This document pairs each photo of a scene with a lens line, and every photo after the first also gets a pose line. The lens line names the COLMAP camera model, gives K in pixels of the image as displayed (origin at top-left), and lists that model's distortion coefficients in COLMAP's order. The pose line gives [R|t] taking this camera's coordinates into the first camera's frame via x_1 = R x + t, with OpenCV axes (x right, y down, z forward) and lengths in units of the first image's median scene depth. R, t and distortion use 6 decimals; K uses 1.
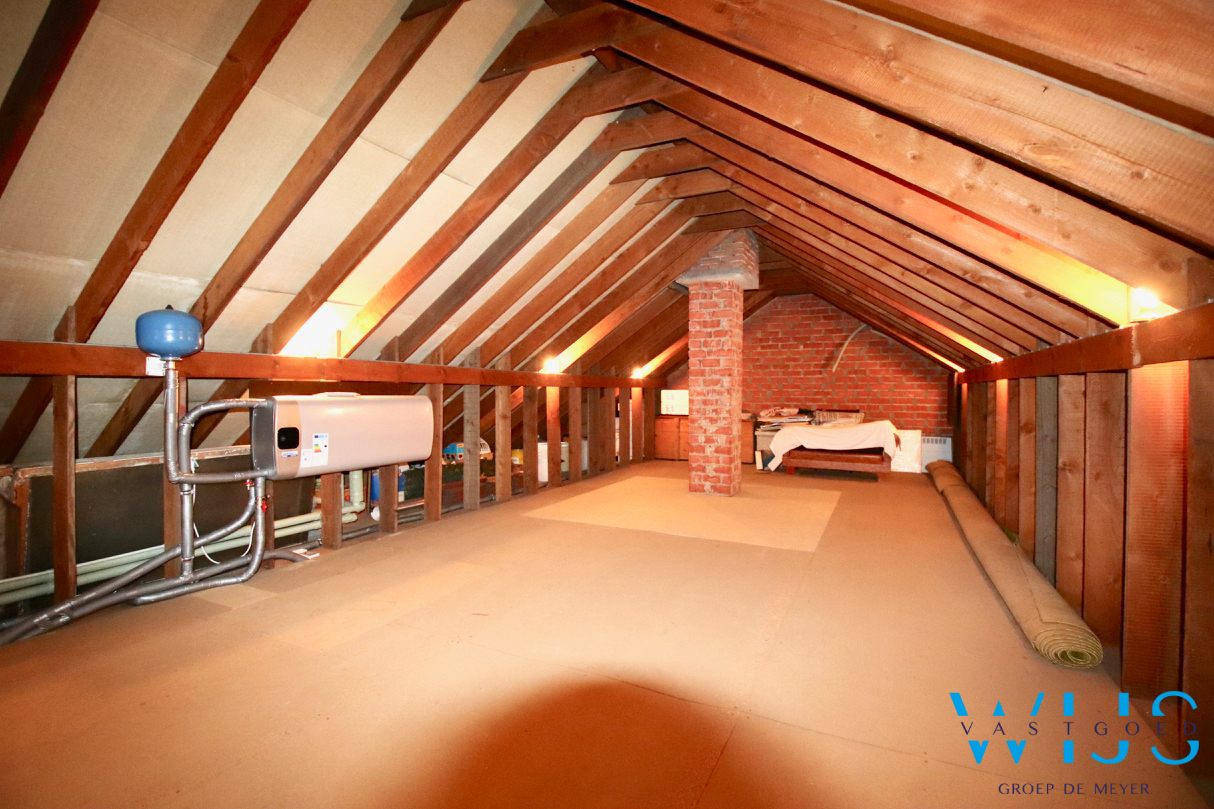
lens RADIAL K [[579.9, 0, 609.1], [0, 579.9, 402.9], [0, 0, 1]] dist [-0.001064, -0.000171]
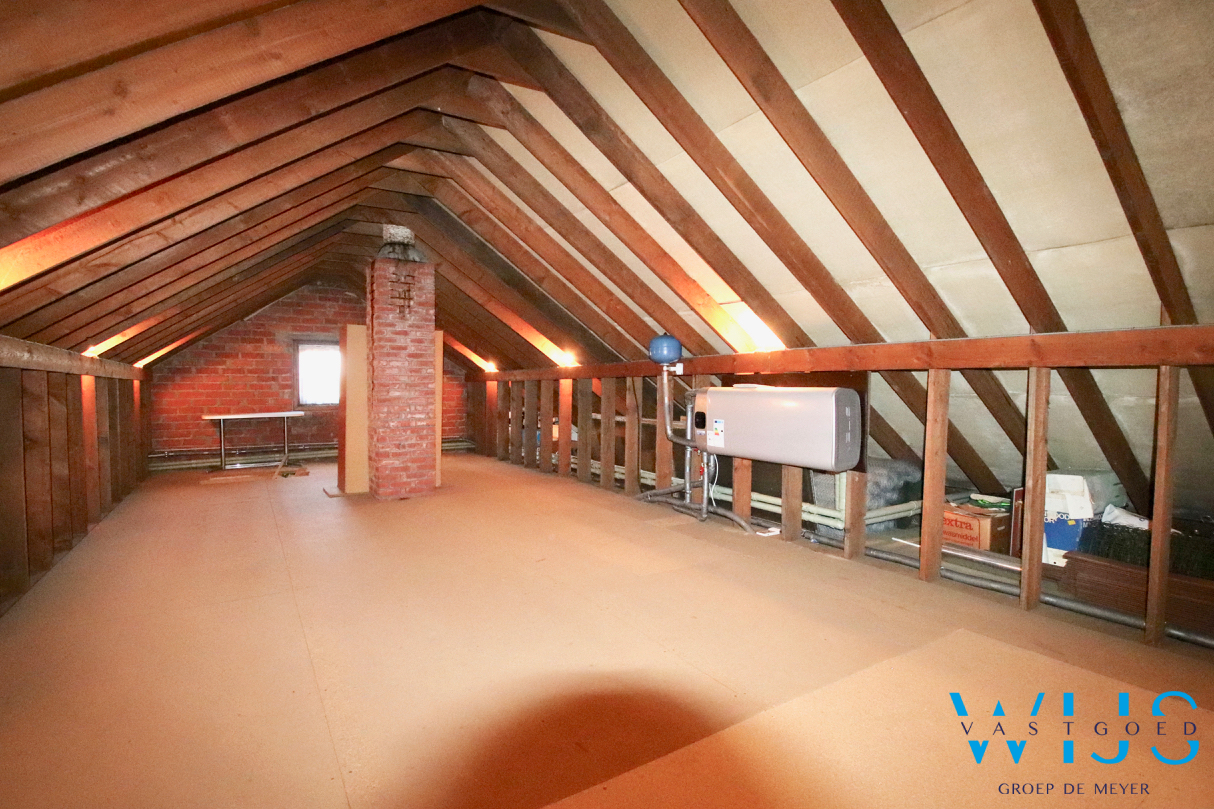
lens RADIAL K [[579.9, 0, 612.4], [0, 579.9, 403.5], [0, 0, 1]] dist [-0.001064, -0.000171]
pose [[-0.569882, 0.026912, -0.821286, 0.575188], [-0.013276, 0.999032, 0.041949, -0.025655], [0.821620, 0.034809, -0.568972, 1.469129]]
